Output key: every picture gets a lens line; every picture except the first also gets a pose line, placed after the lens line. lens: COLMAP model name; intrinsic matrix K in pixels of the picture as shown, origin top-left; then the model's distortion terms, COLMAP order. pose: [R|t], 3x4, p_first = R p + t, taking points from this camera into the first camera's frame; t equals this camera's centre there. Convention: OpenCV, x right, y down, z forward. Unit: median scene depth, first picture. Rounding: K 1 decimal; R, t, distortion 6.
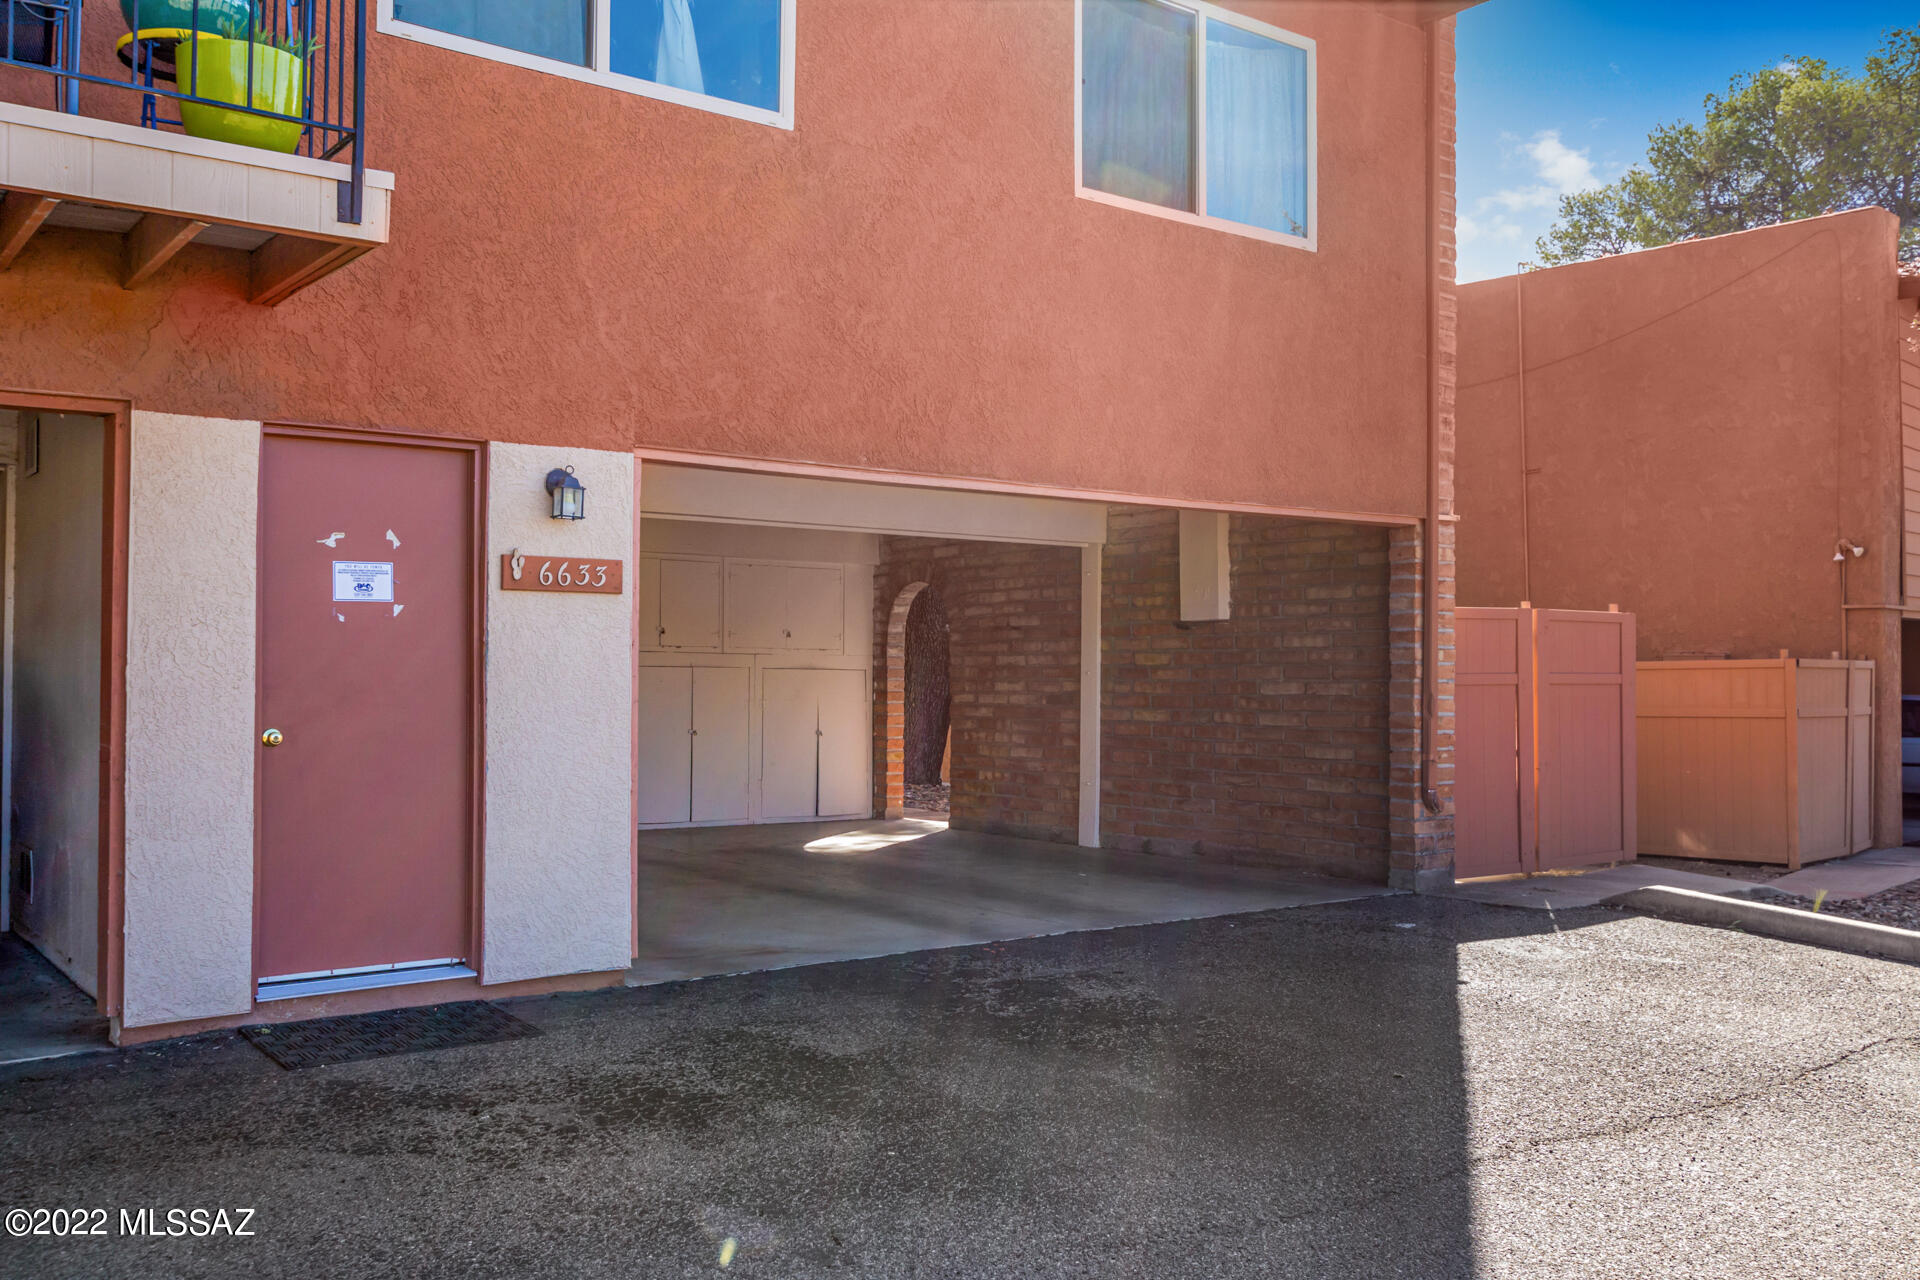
lens RADIAL K [[1666.7, 0, 958.4], [0, 1666.7, 654.0], [0, 0, 1]] dist [0.004809, -0.002446]
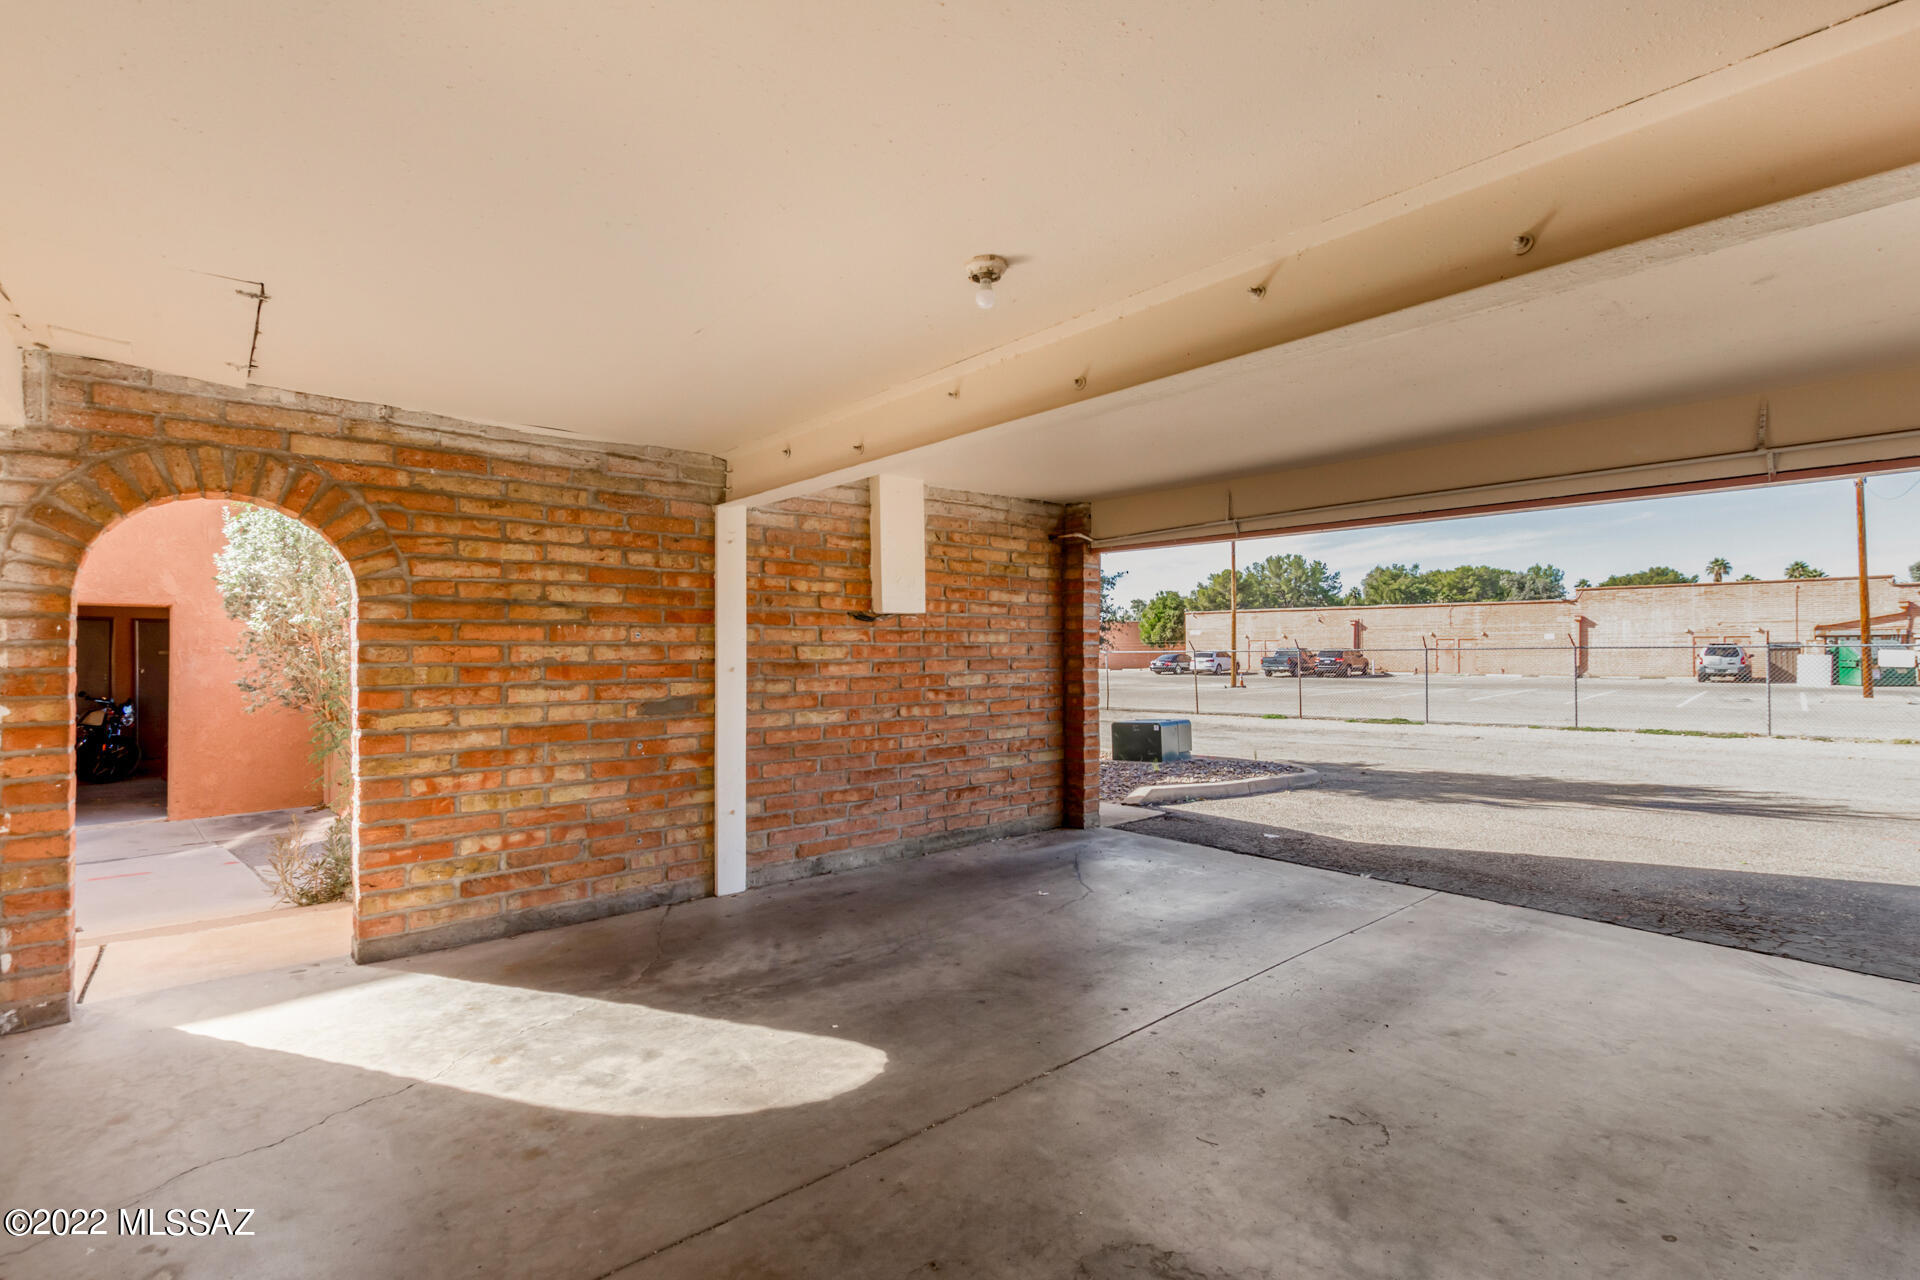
lens RADIAL K [[868.3, 0, 970.3], [0, 868.3, 648.7], [0, 0, 1]] dist [-0.001167, -0.000760]
pose [[-0.057445, -0.002610, 0.998345, -0.369057], [-0.012080, 0.999925, 0.001919, -0.001060], [-0.998276, -0.011949, -0.057472, 1.011012]]
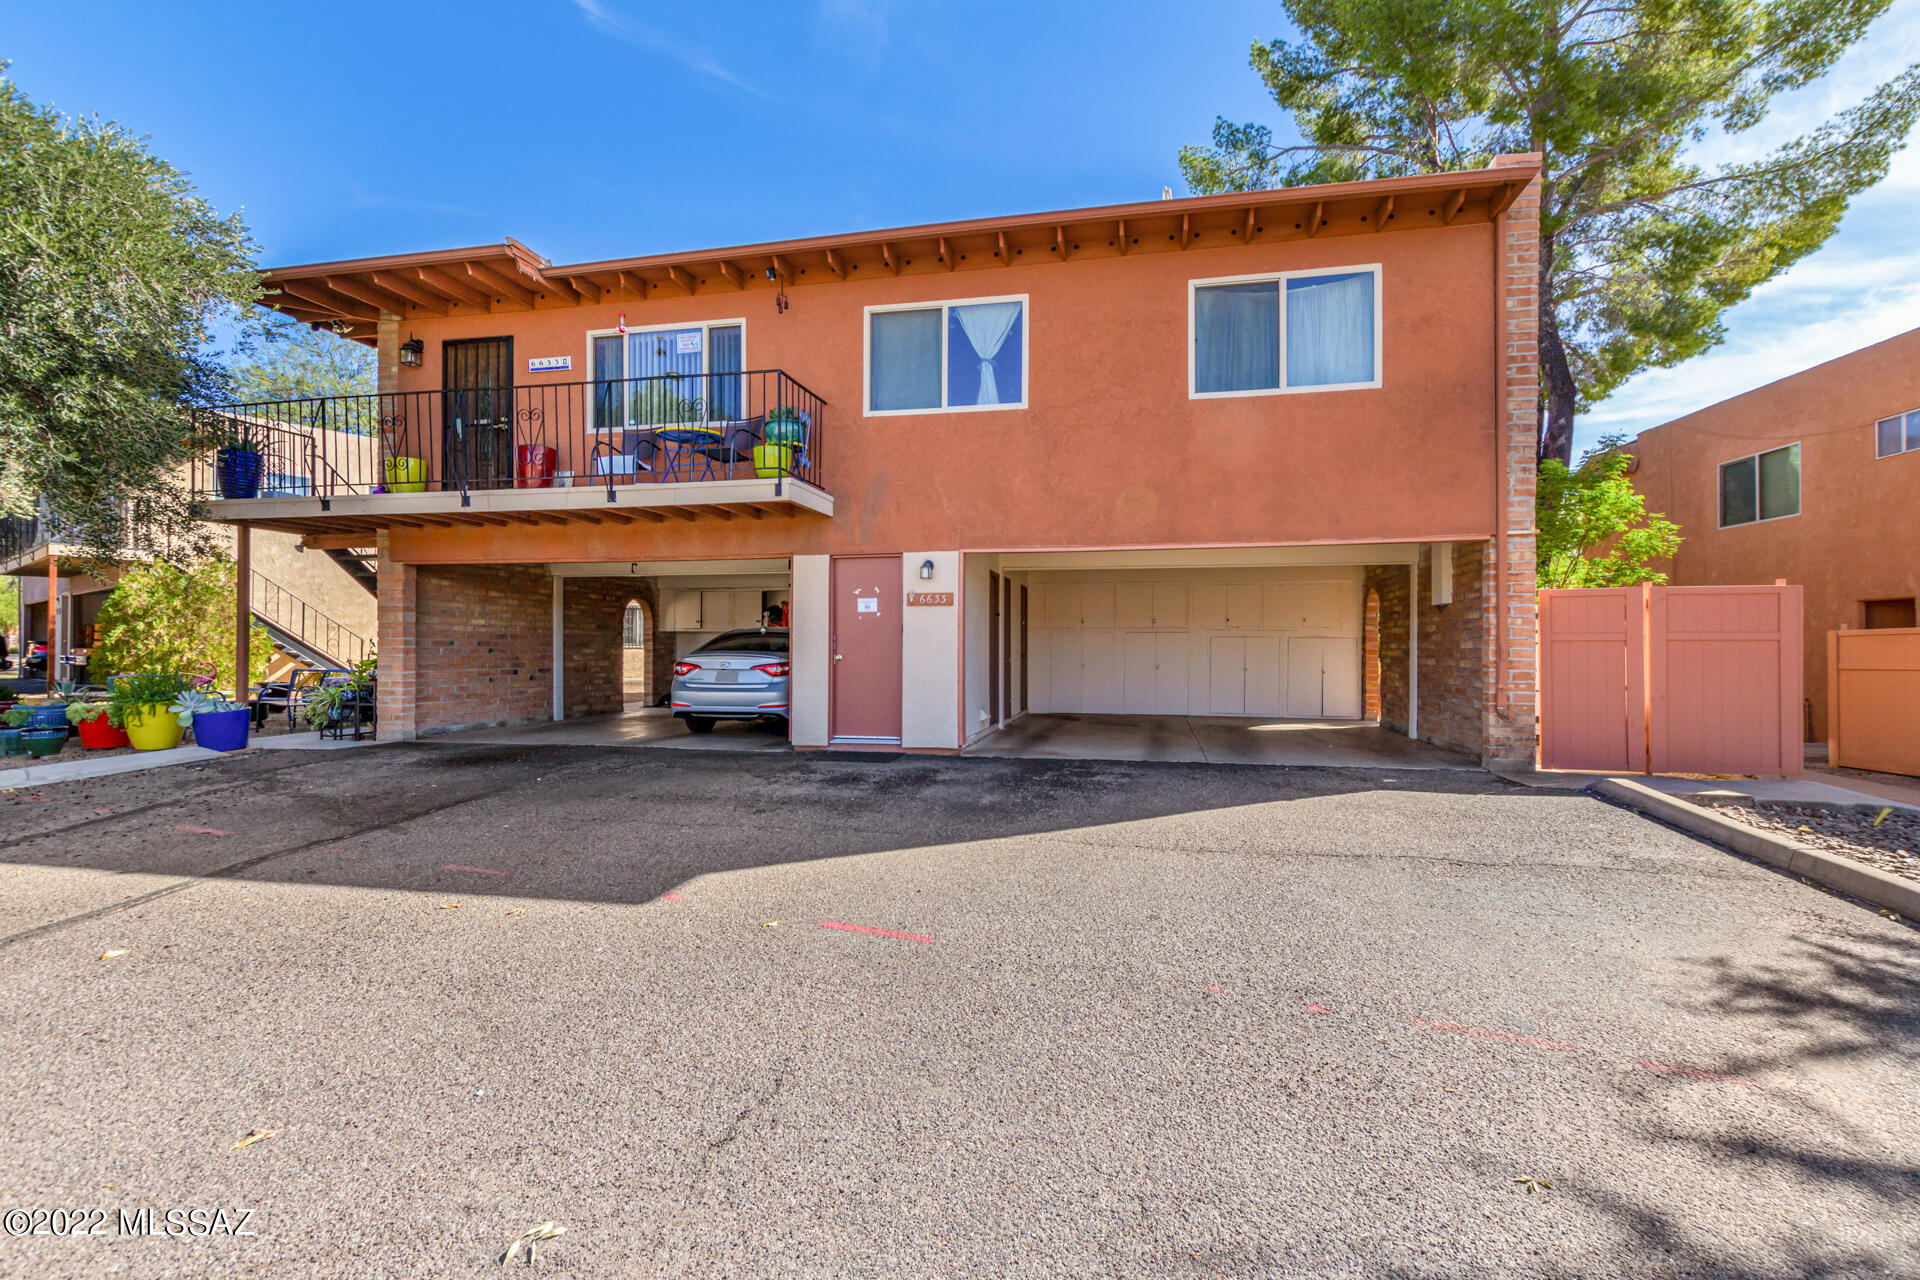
lens RADIAL K [[868.3, 0, 970.3], [0, 868.3, 648.7], [0, 0, 1]] dist [-0.001167, -0.000760]
pose [[0.651067, -0.002510, -0.759016, 0.505909], [0.010276, 0.999932, 0.005508, 0.014693], [0.758951, -0.011386, 0.651048, 0.078440]]
